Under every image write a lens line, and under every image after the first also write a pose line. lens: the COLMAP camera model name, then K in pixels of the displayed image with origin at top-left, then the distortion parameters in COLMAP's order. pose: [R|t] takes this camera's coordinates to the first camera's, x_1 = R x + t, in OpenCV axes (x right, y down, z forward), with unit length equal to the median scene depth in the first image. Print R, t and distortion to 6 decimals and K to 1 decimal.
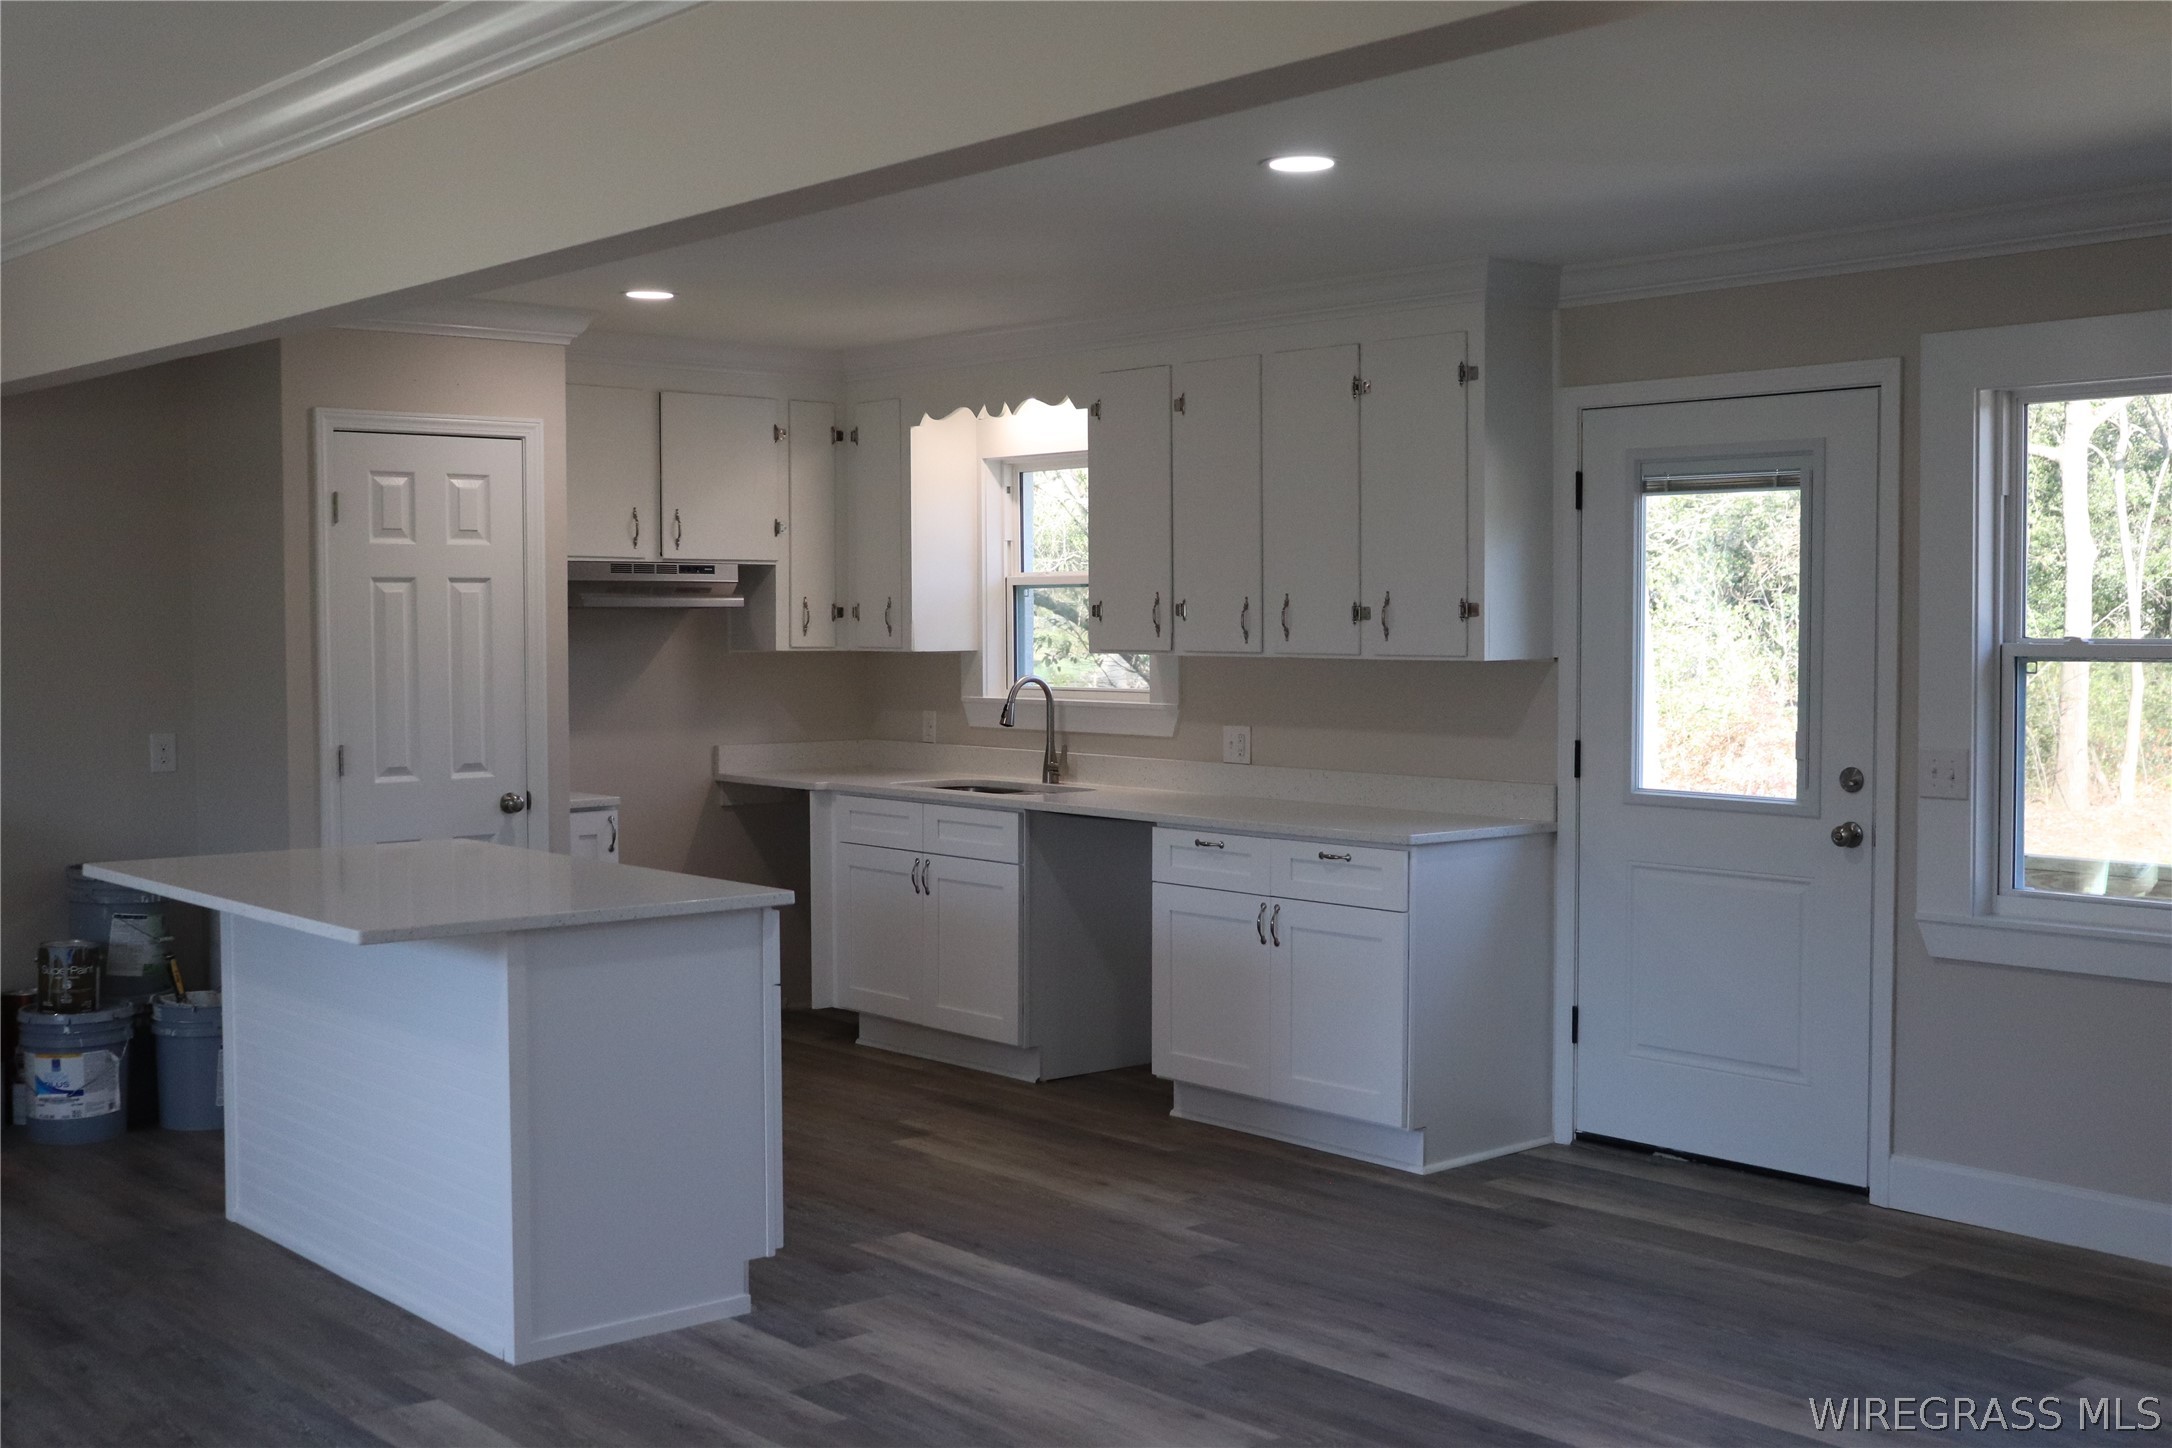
lens RADIAL K [[2357.1, 0, 1093.3], [0, 2357.1, 714.1], [0, 0, 1]] dist [-0.032711, 0.000000]
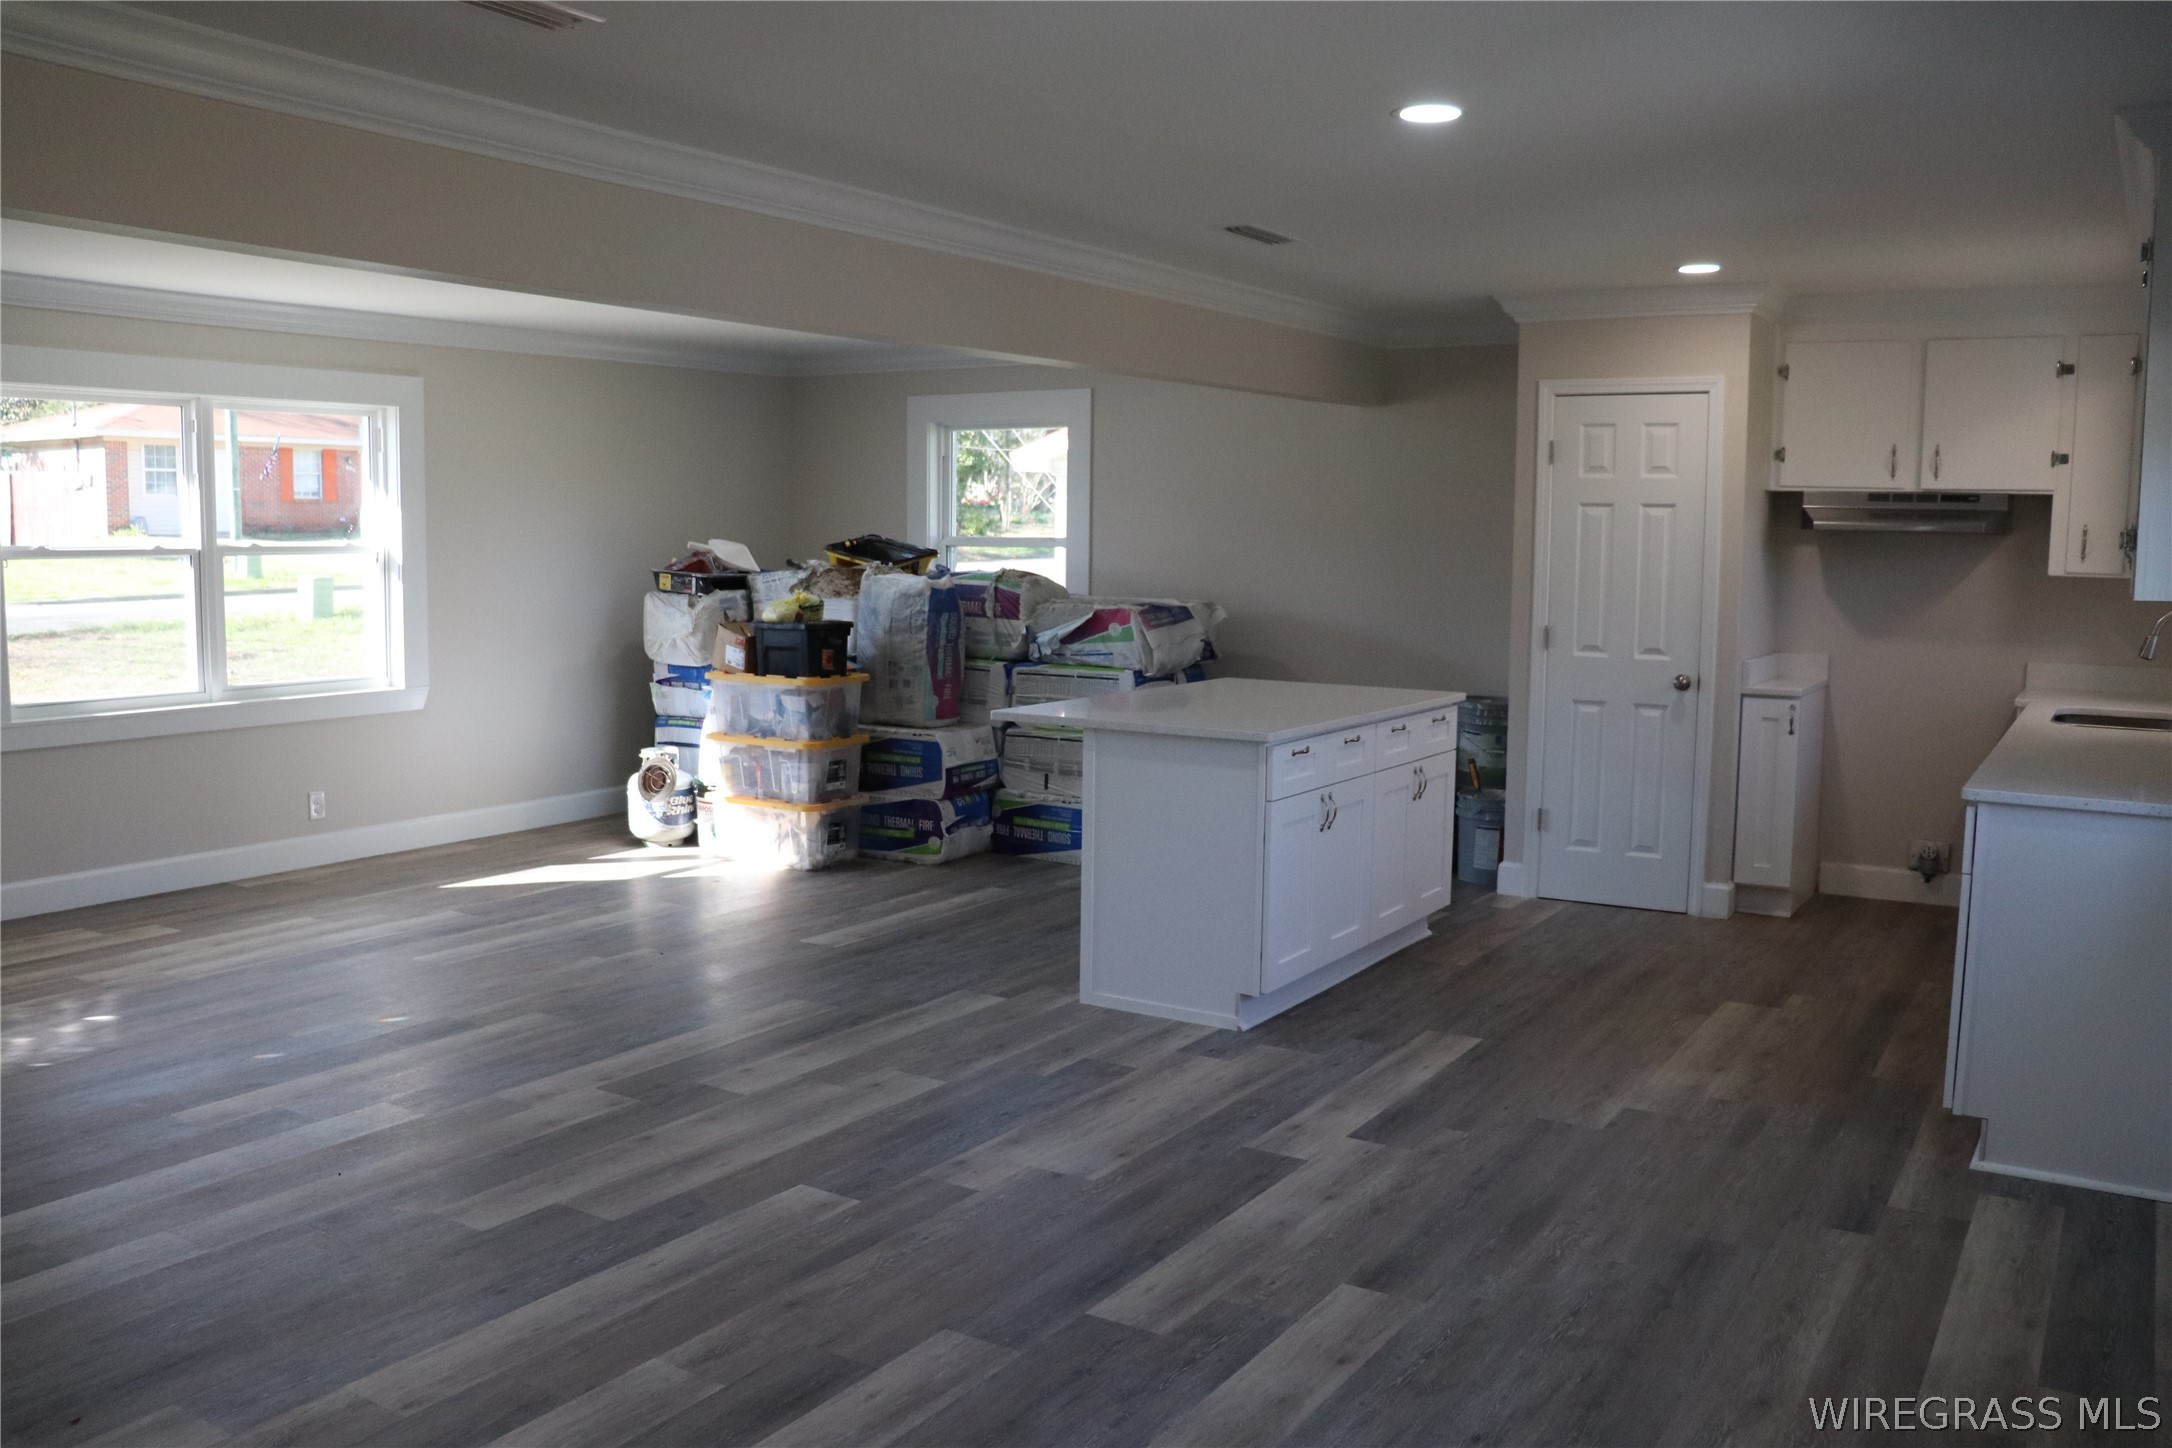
lens RADIAL K [[1786.7, 0, 1082.1], [0, 1786.7, 720.7], [0, 0, 1]] dist [-0.172985, 0.149116]
pose [[0.287818, 0.108704, -0.951496, 0.615982], [-0.050753, 0.993872, 0.098193, -0.019944], [0.956339, 0.020029, 0.291572, 0.459610]]
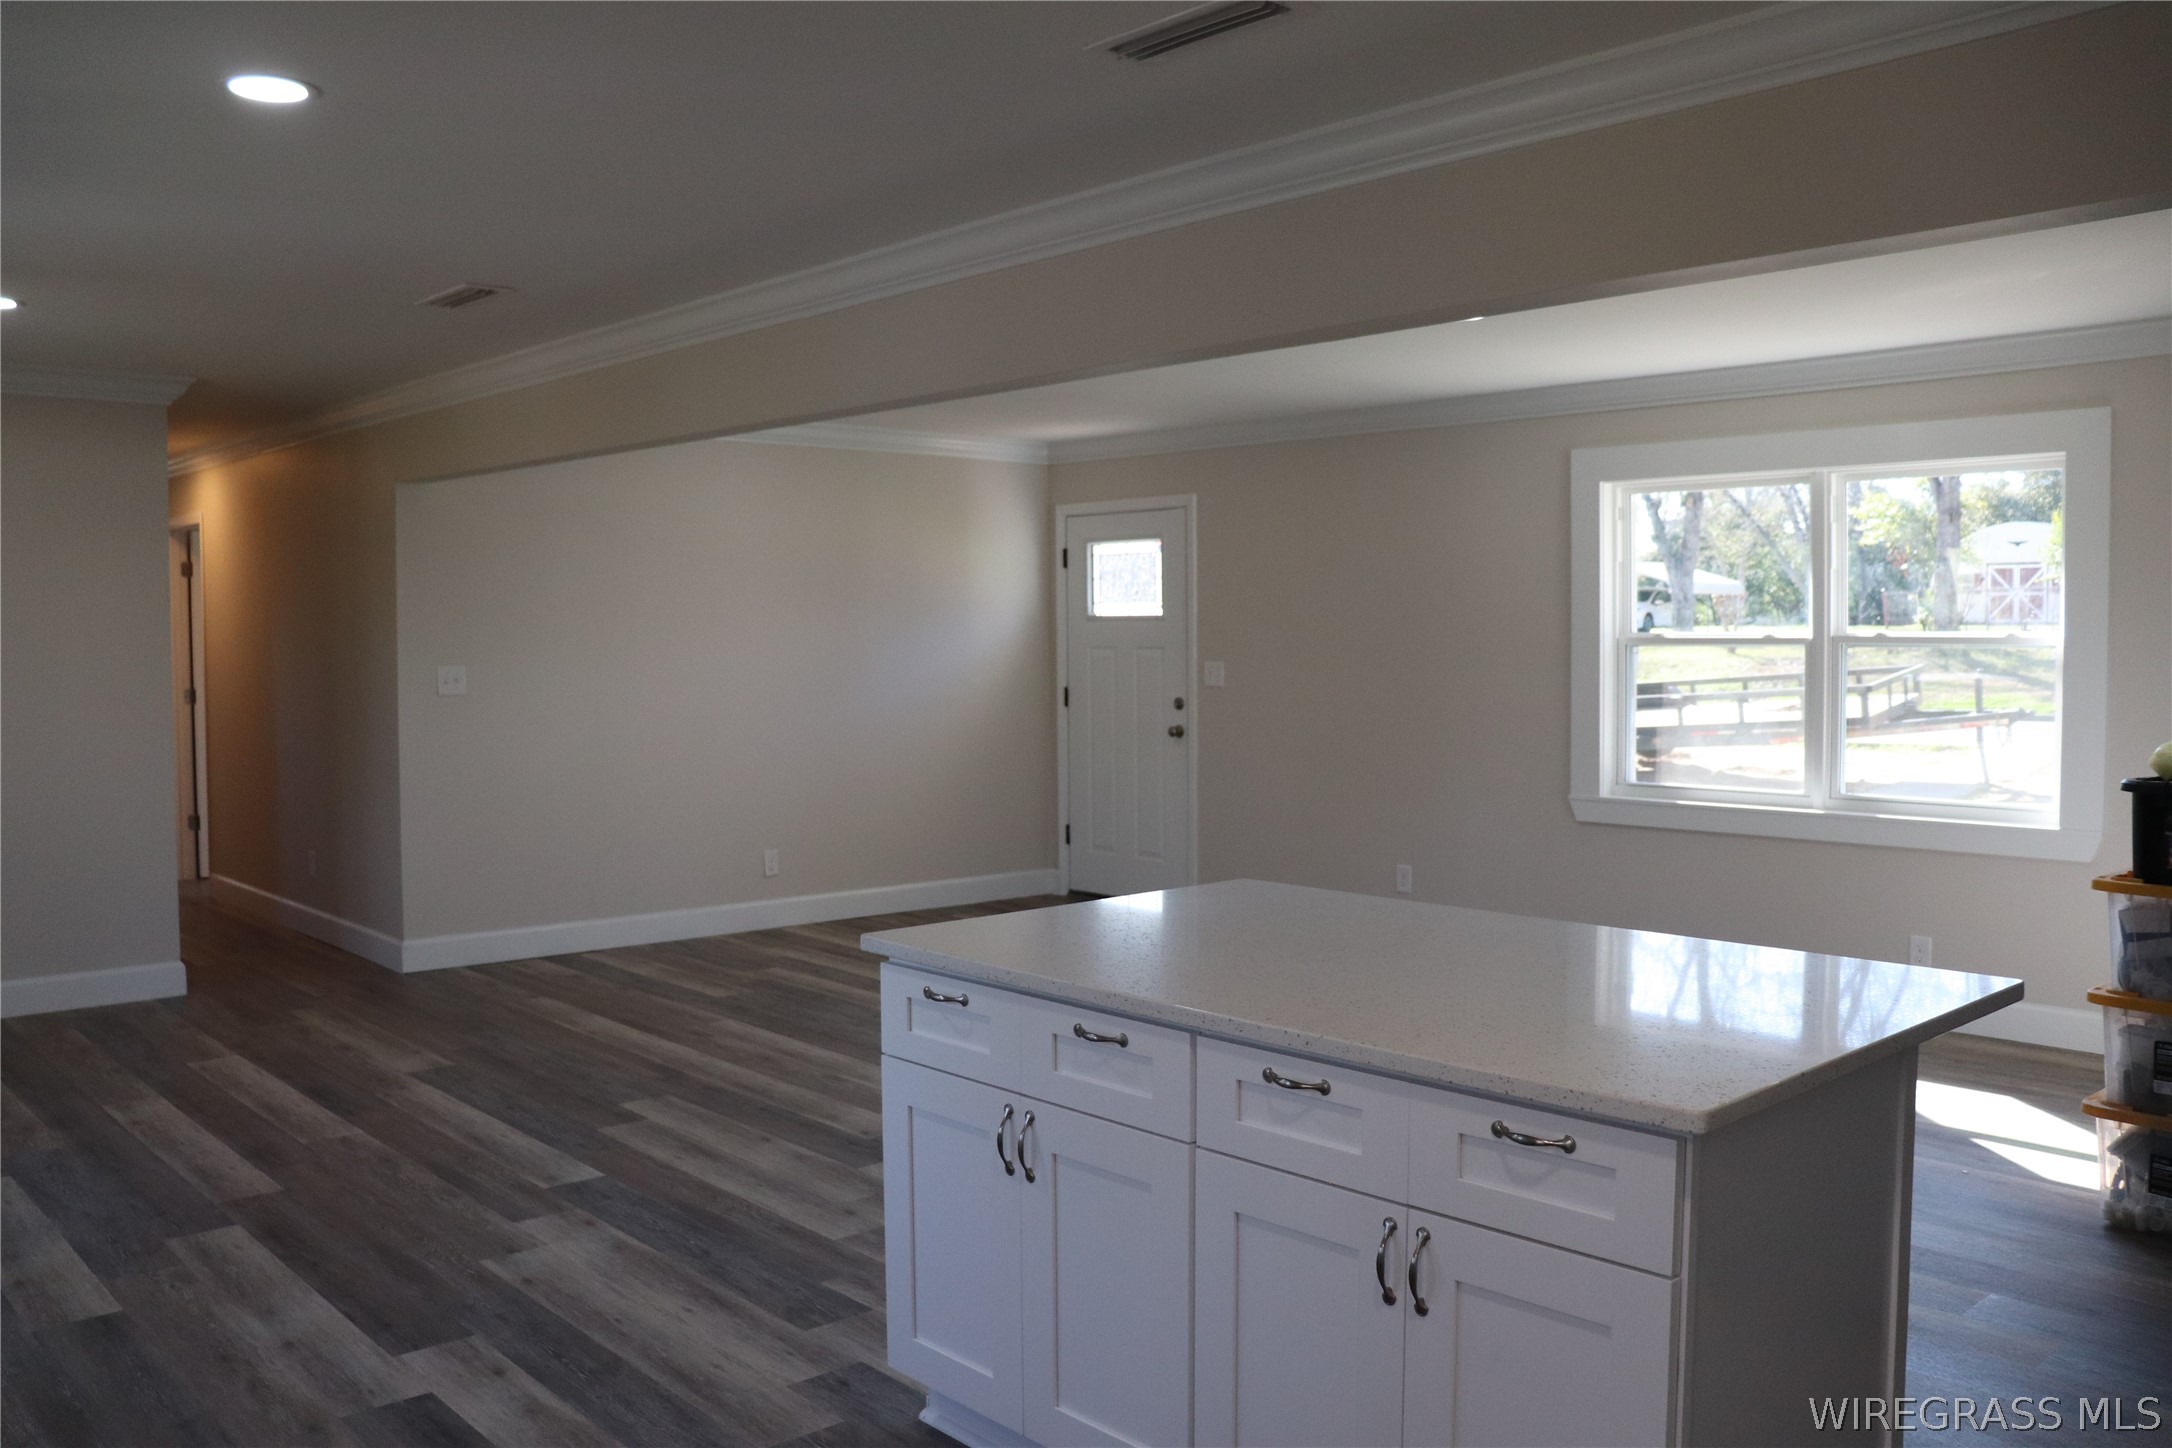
lens RADIAL K [[1786.7, 0, 1064.7], [0, 1786.7, 706.1], [0, 0, 1]] dist [-0.172985, 0.149116]
pose [[-0.999914, 0.008683, -0.009796, -0.146447], [0.007816, 0.996323, 0.085321, -0.042282], [0.010501, 0.085237, -0.996305, 1.227257]]
